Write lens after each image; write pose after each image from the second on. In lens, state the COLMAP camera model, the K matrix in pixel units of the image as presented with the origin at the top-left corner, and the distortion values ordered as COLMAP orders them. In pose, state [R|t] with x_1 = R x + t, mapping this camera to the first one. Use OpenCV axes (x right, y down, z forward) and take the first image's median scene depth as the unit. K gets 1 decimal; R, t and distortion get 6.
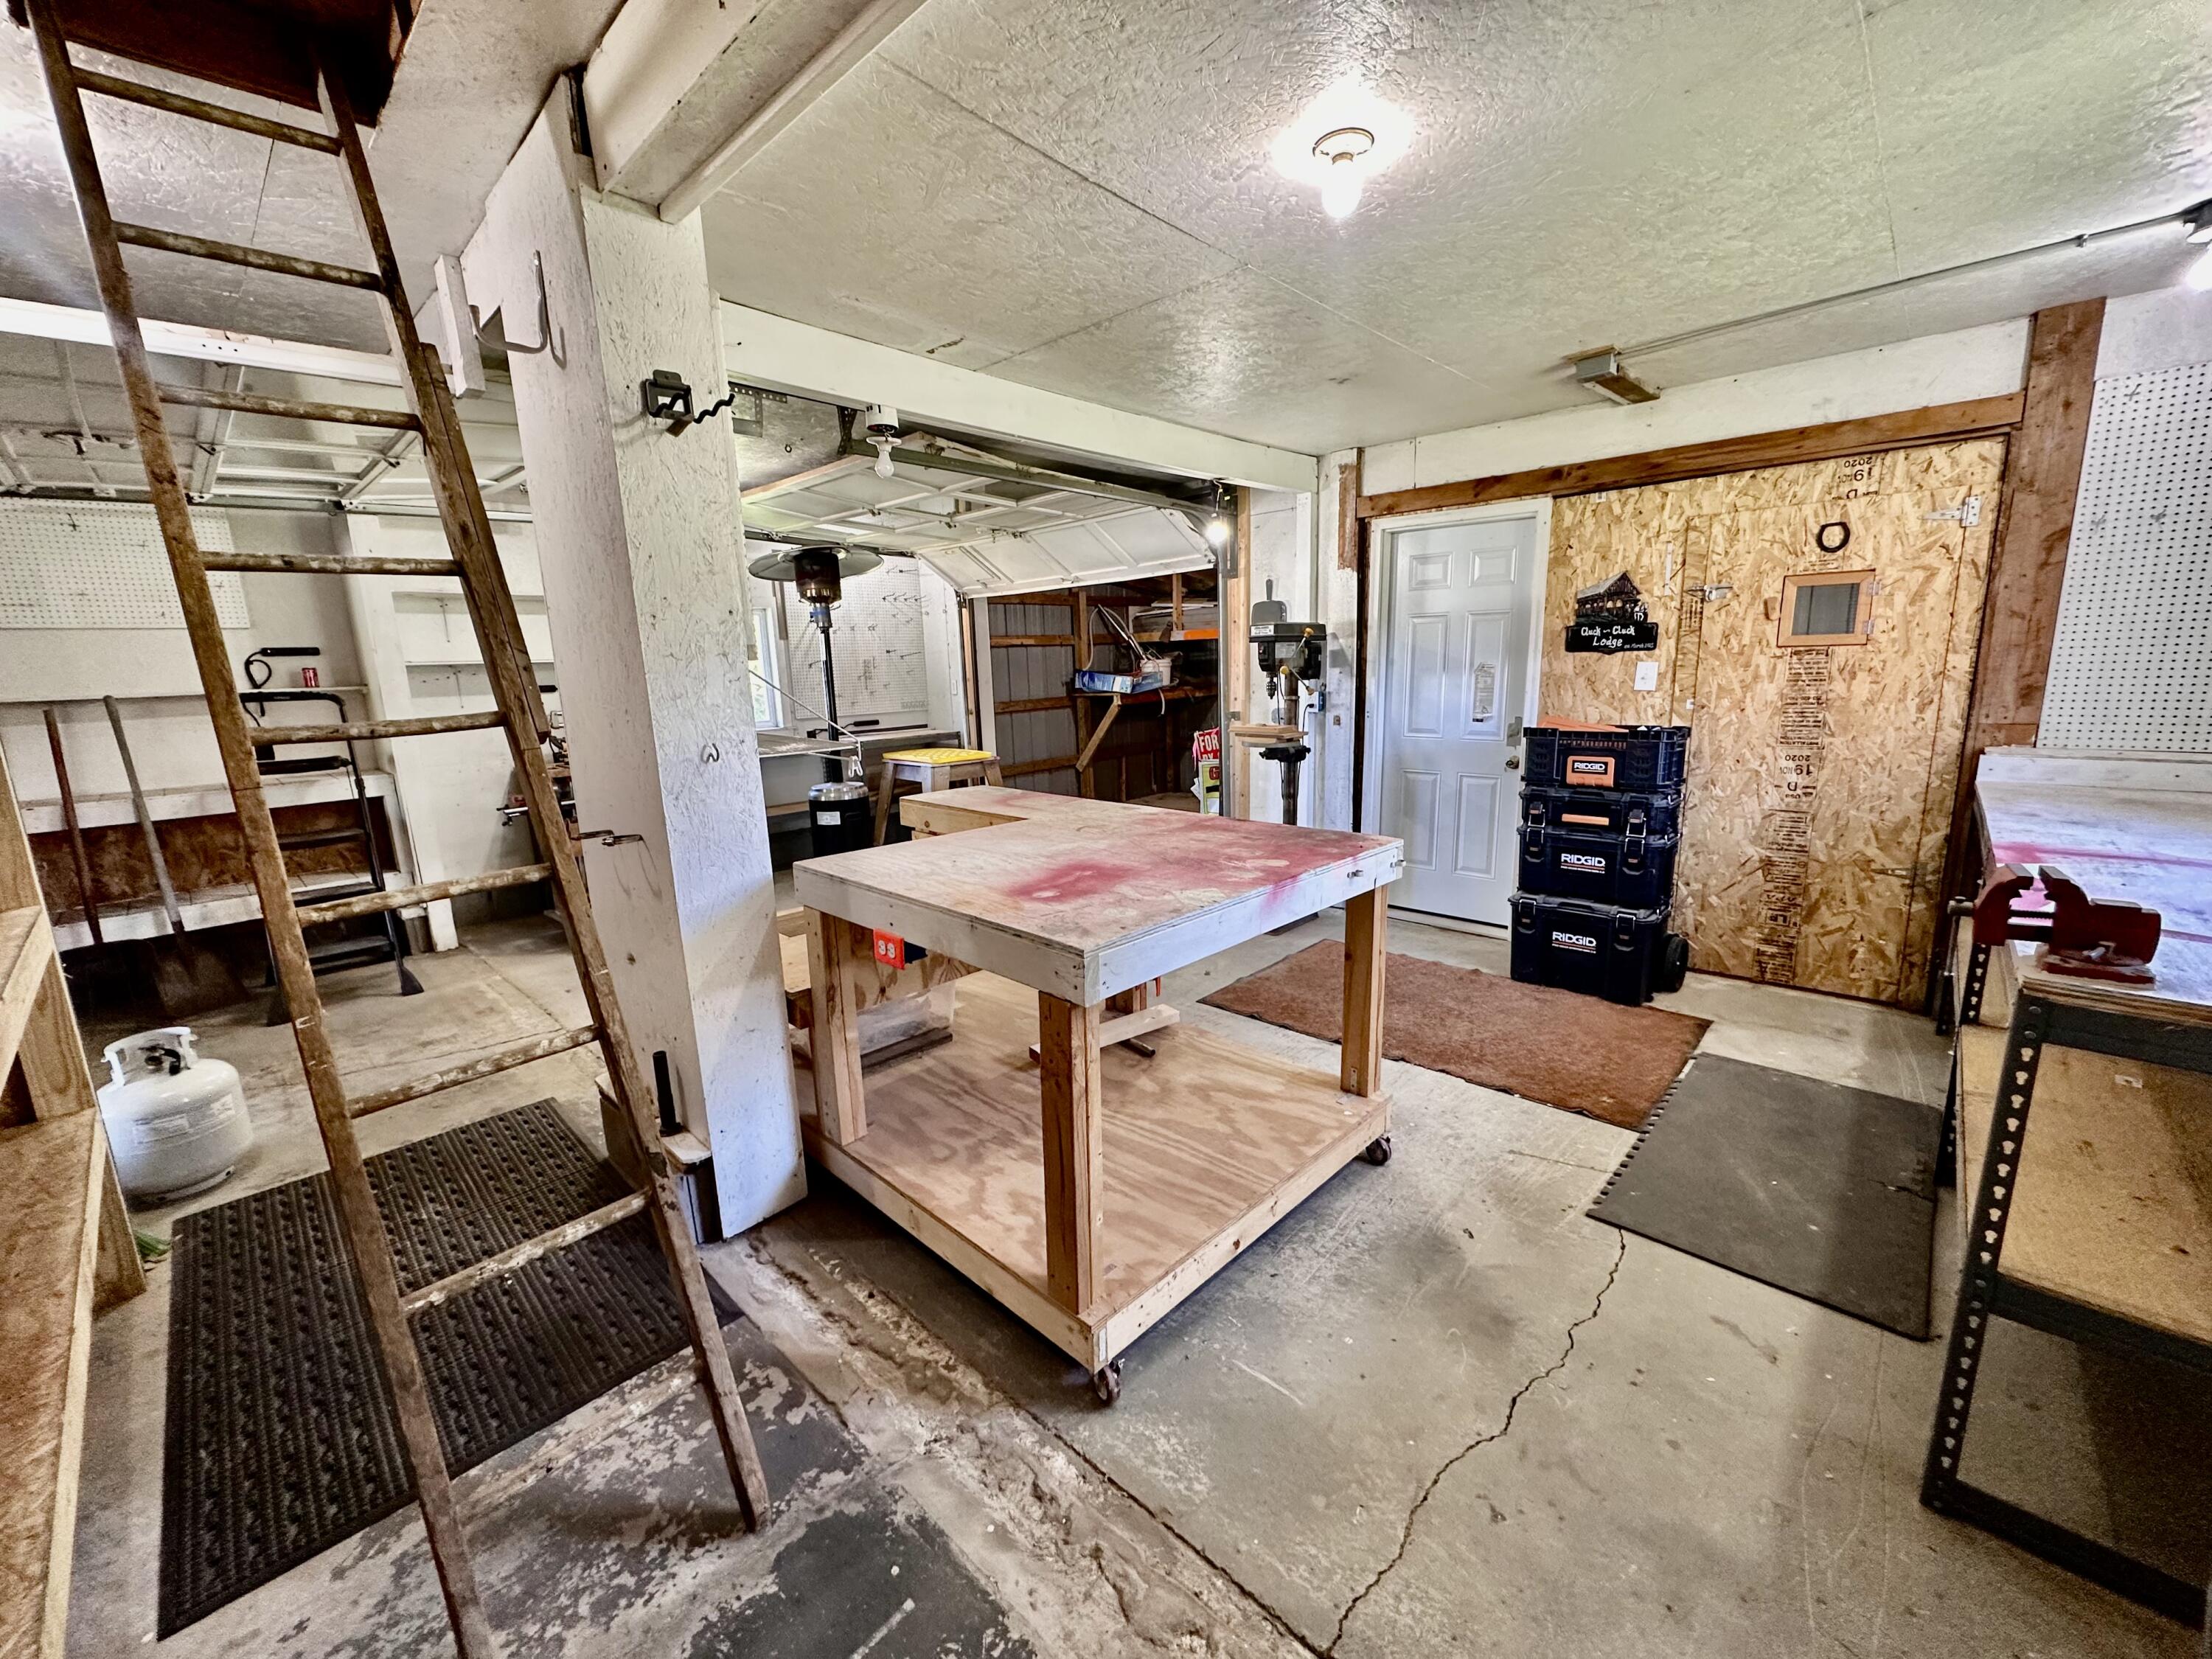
lens RADIAL K [[875.8, 0, 1106.0], [0, 875.8, 829.5], [0, 0, 1]] dist [-0.000892, -0.000030]
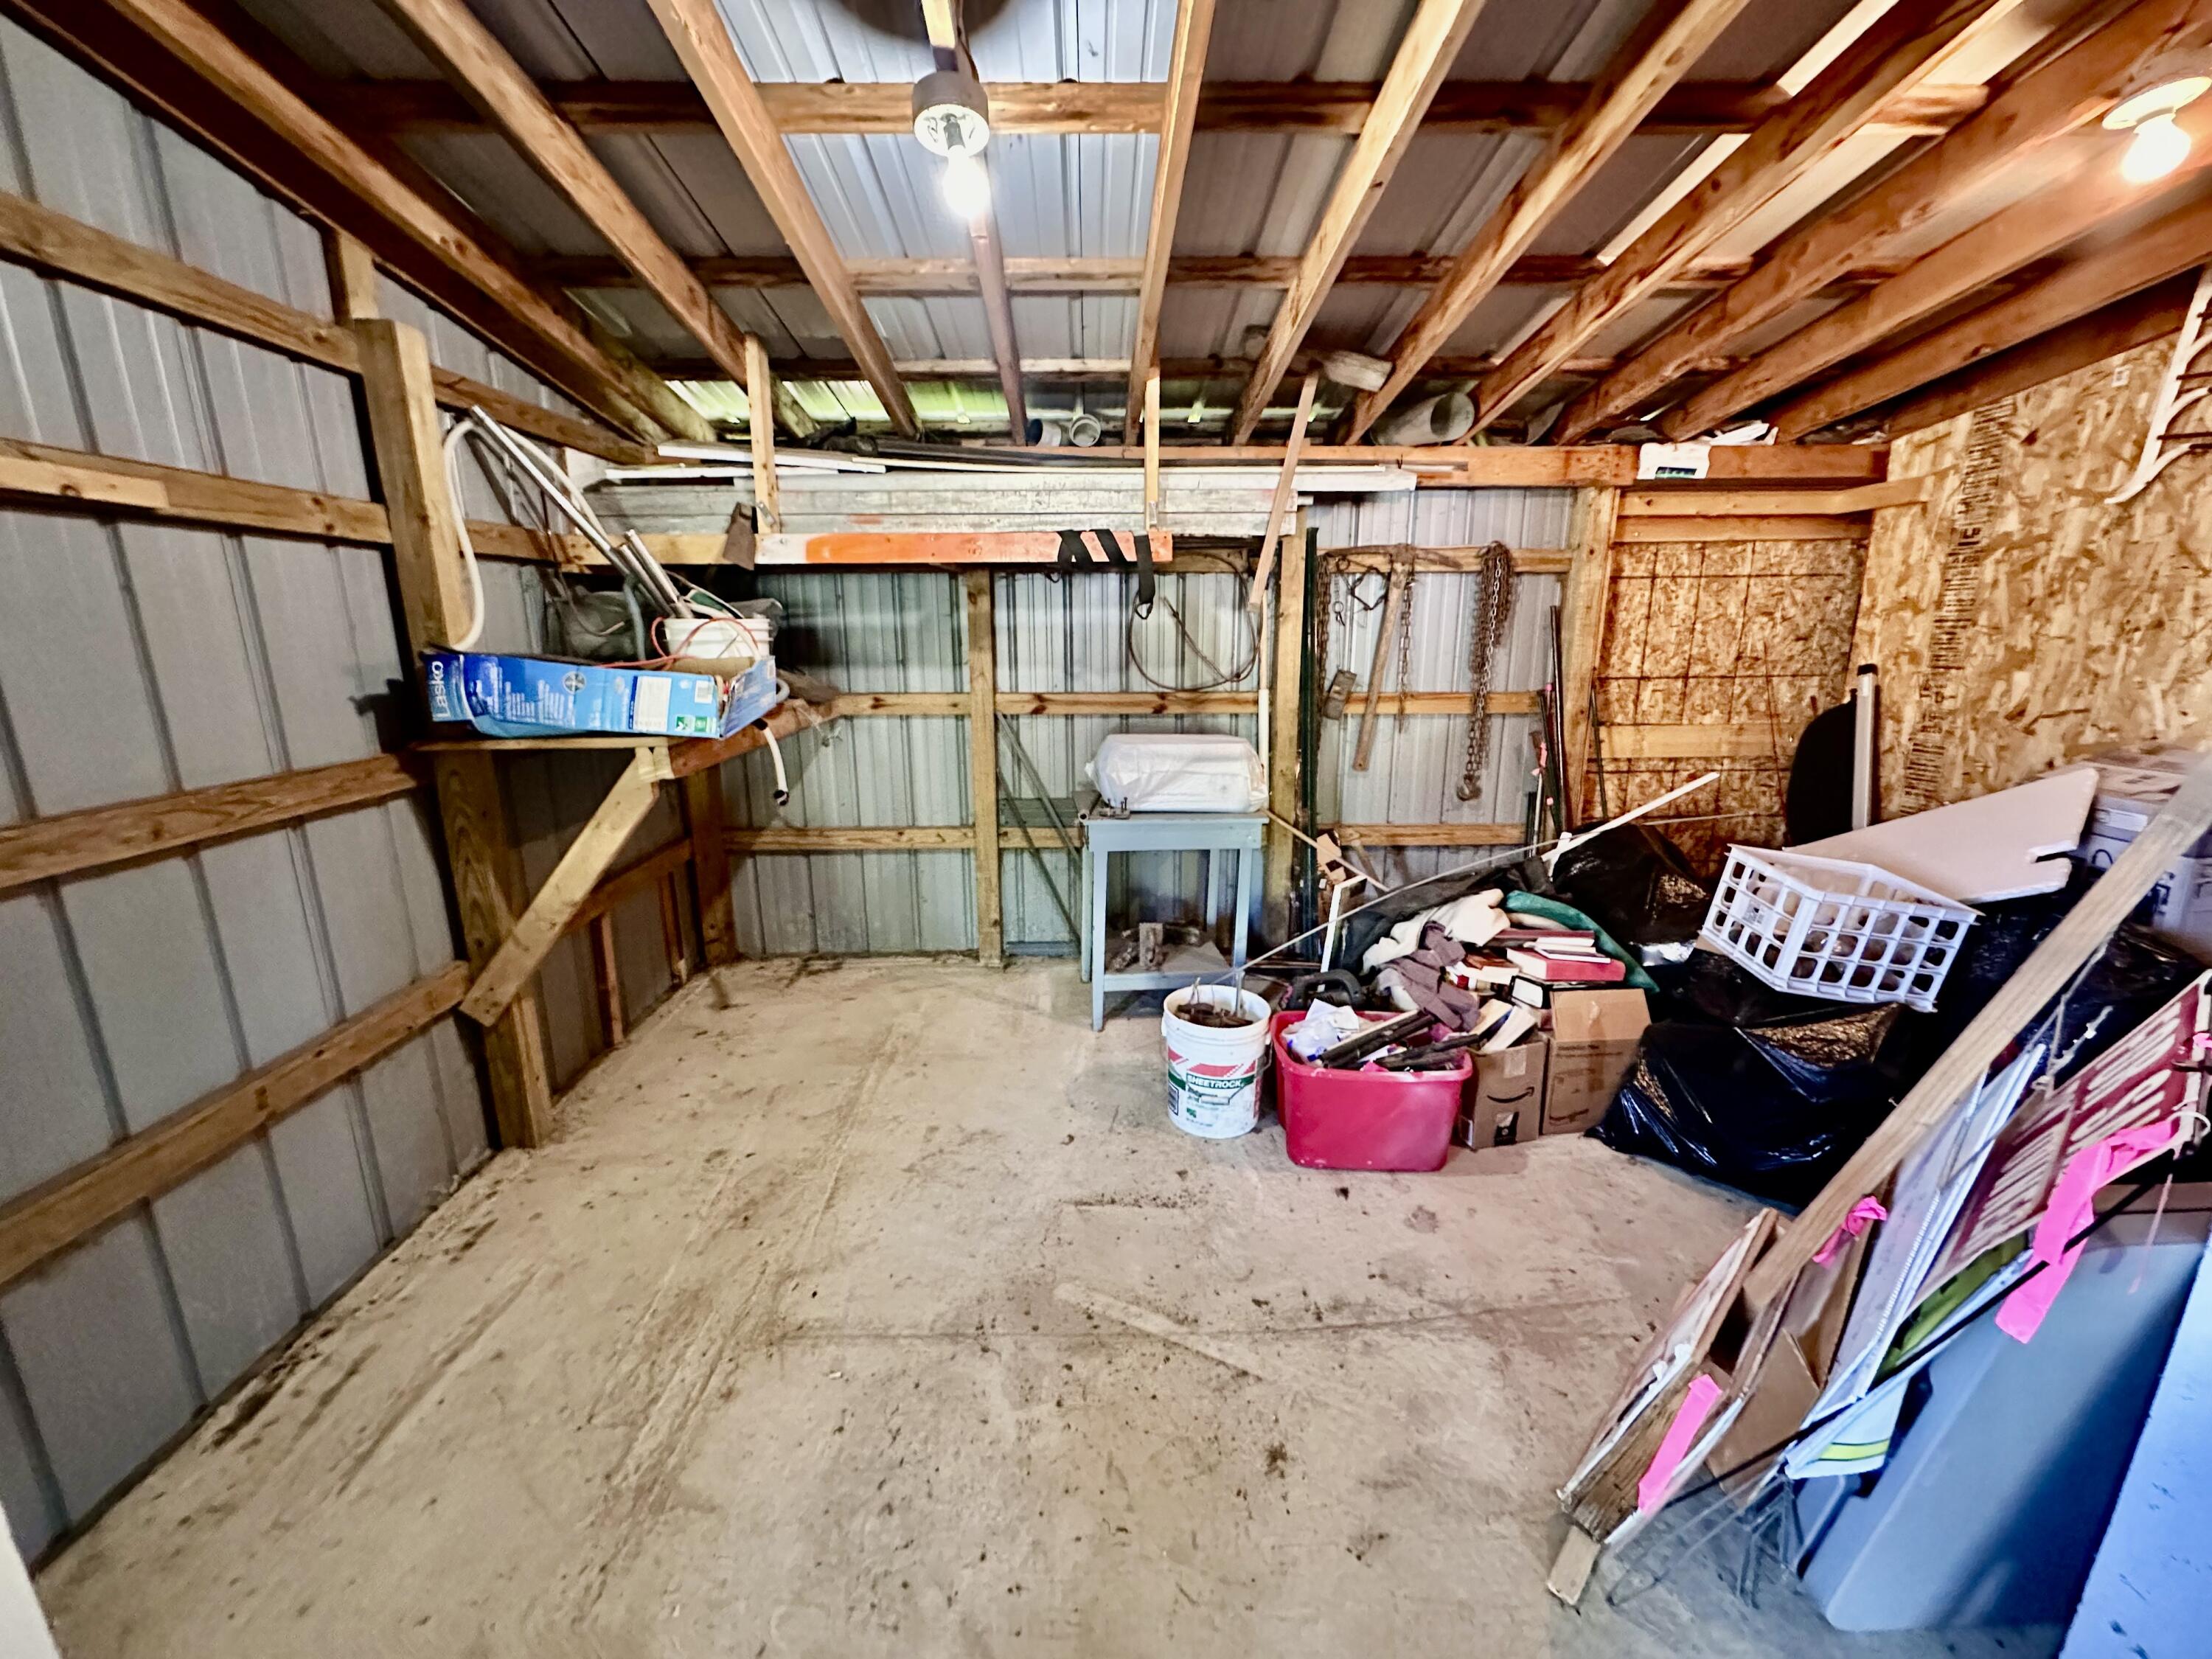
lens RADIAL K [[875.8, 0, 1106.0], [0, 875.8, 829.5], [0, 0, 1]] dist [-0.000892, -0.000030]
pose [[0.723937, -0.123372, 0.678745, -0.143889], [0.112966, 0.991798, 0.059786, -0.258812], [-0.680554, 0.033394, 0.731937, 1.437745]]
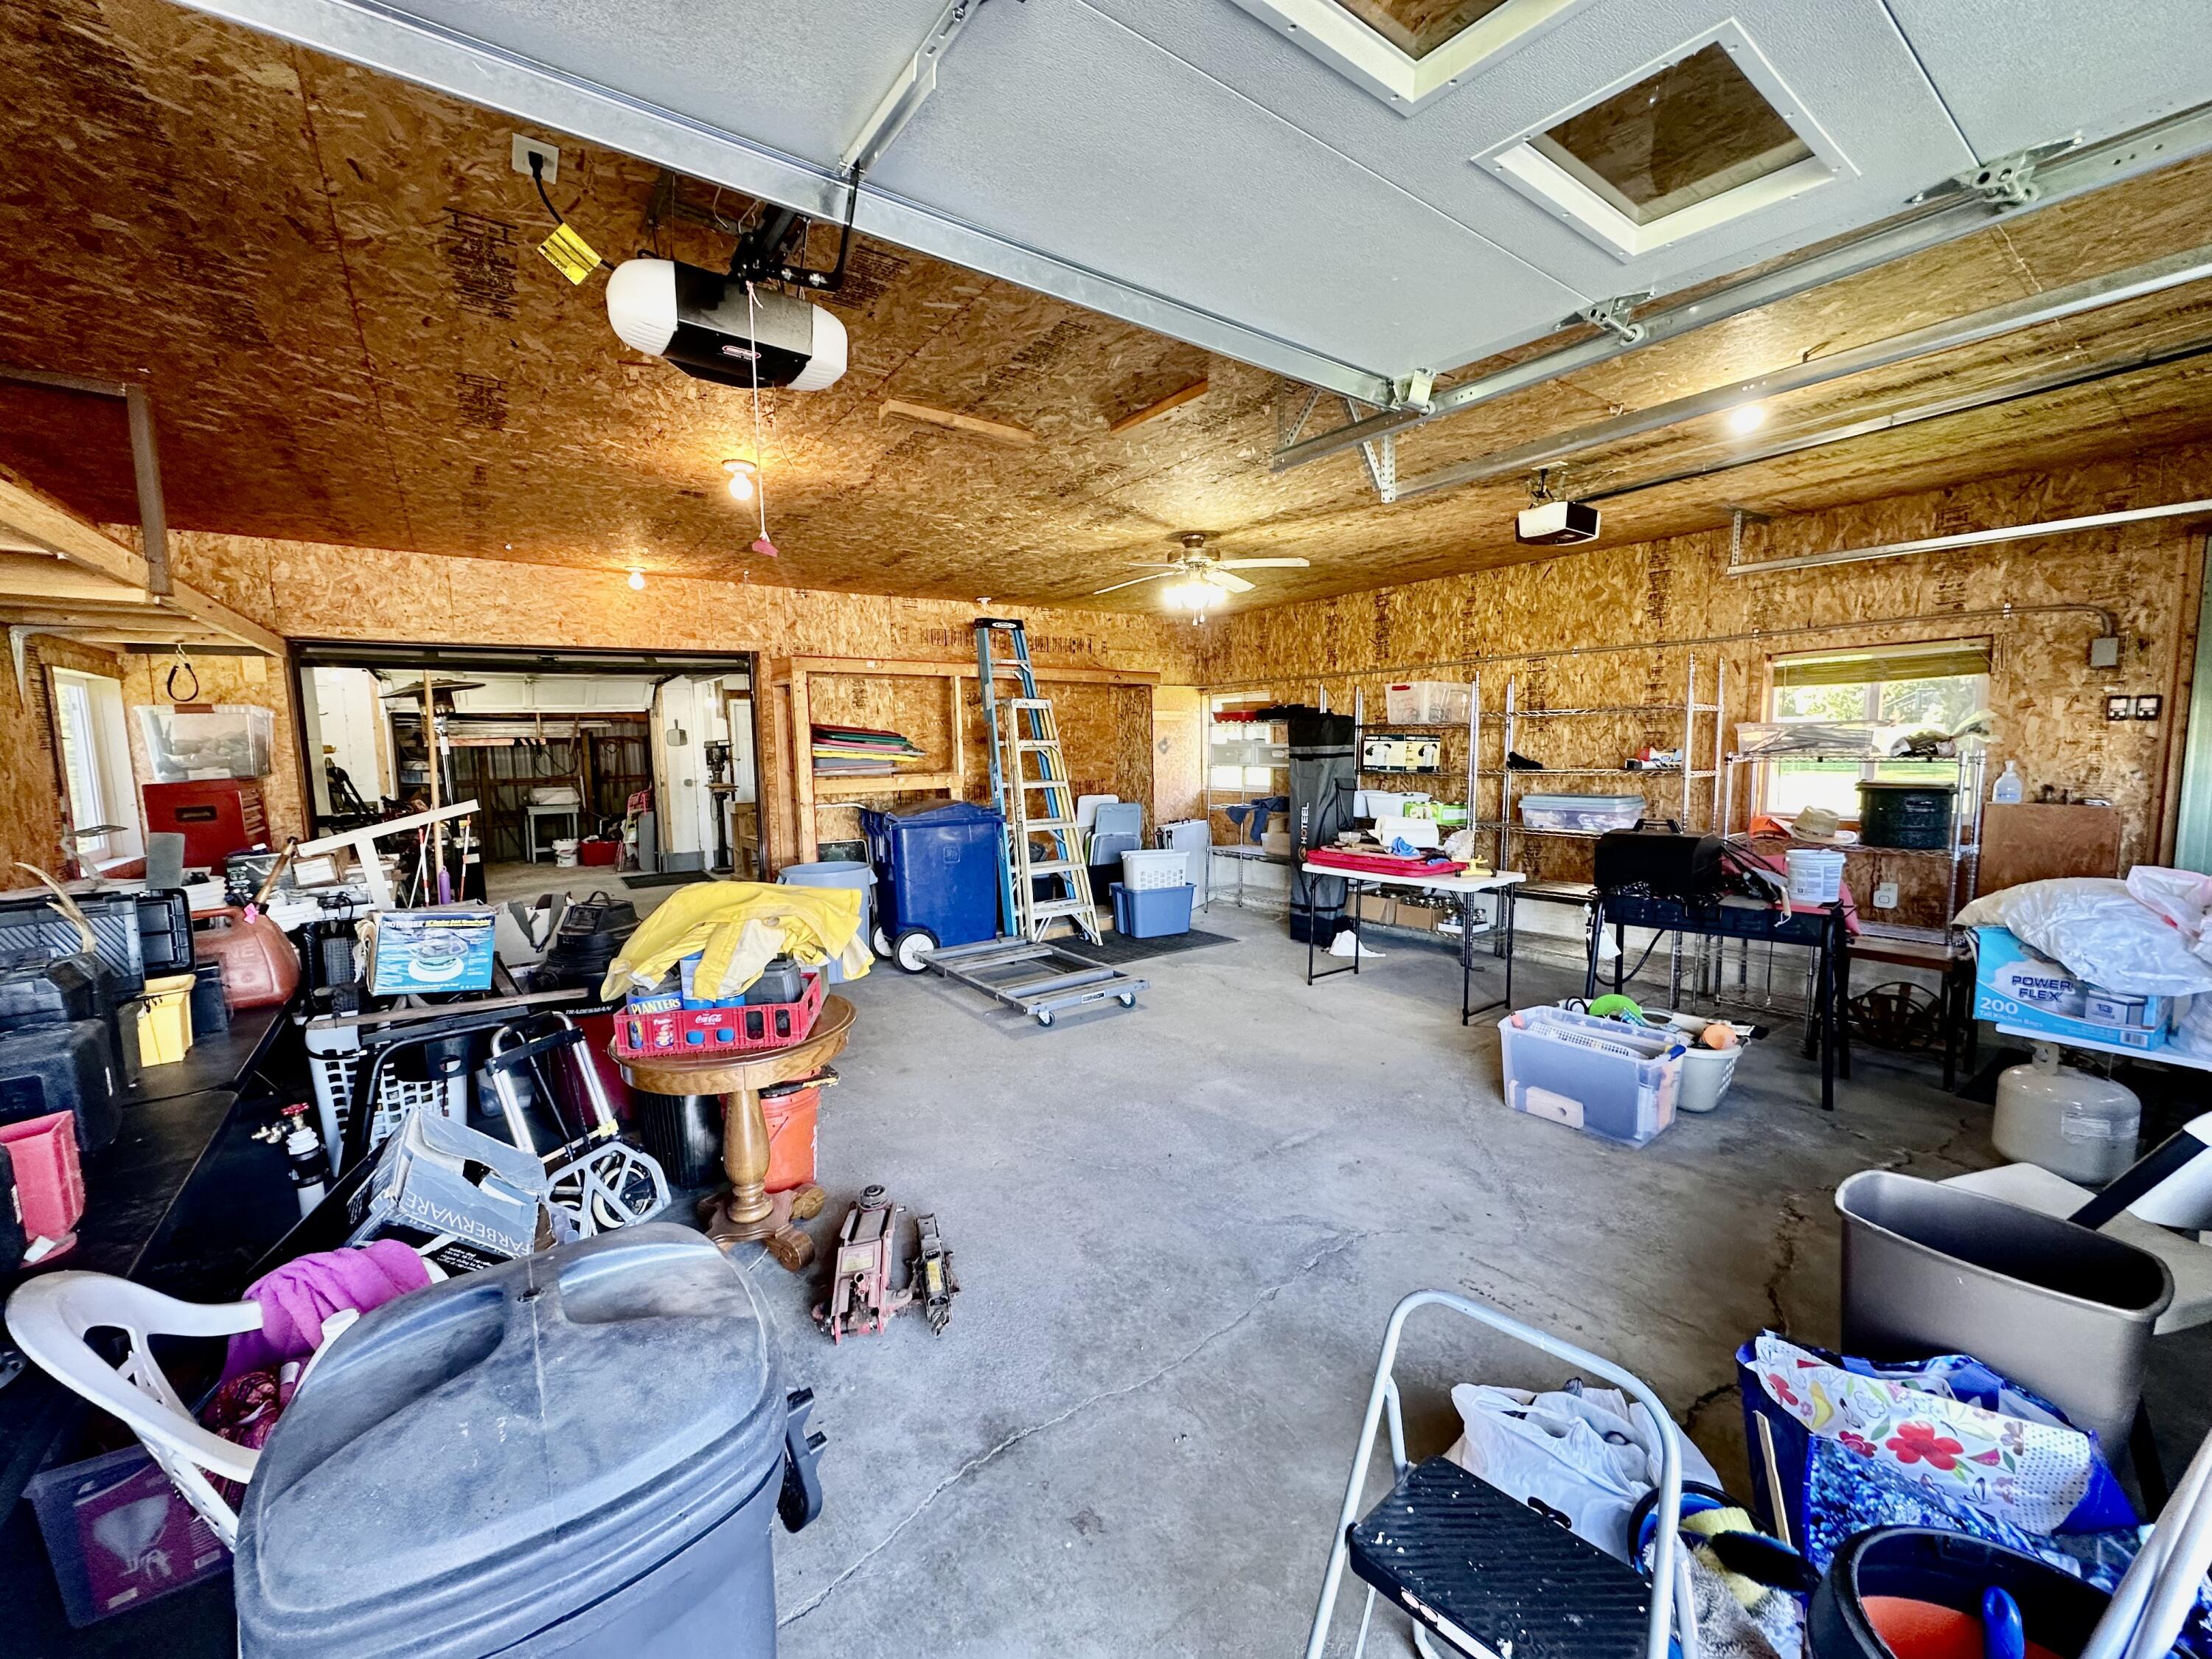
lens RADIAL K [[875.8, 0, 1106.0], [0, 875.8, 829.5], [0, 0, 1]] dist [-0.000892, -0.000030]
pose [[0.189389, -0.072050, 0.979255, -2.177113], [0.202140, 0.978803, 0.032923, 0.145239], [-0.960870, 0.191711, 0.199939, -0.459746]]
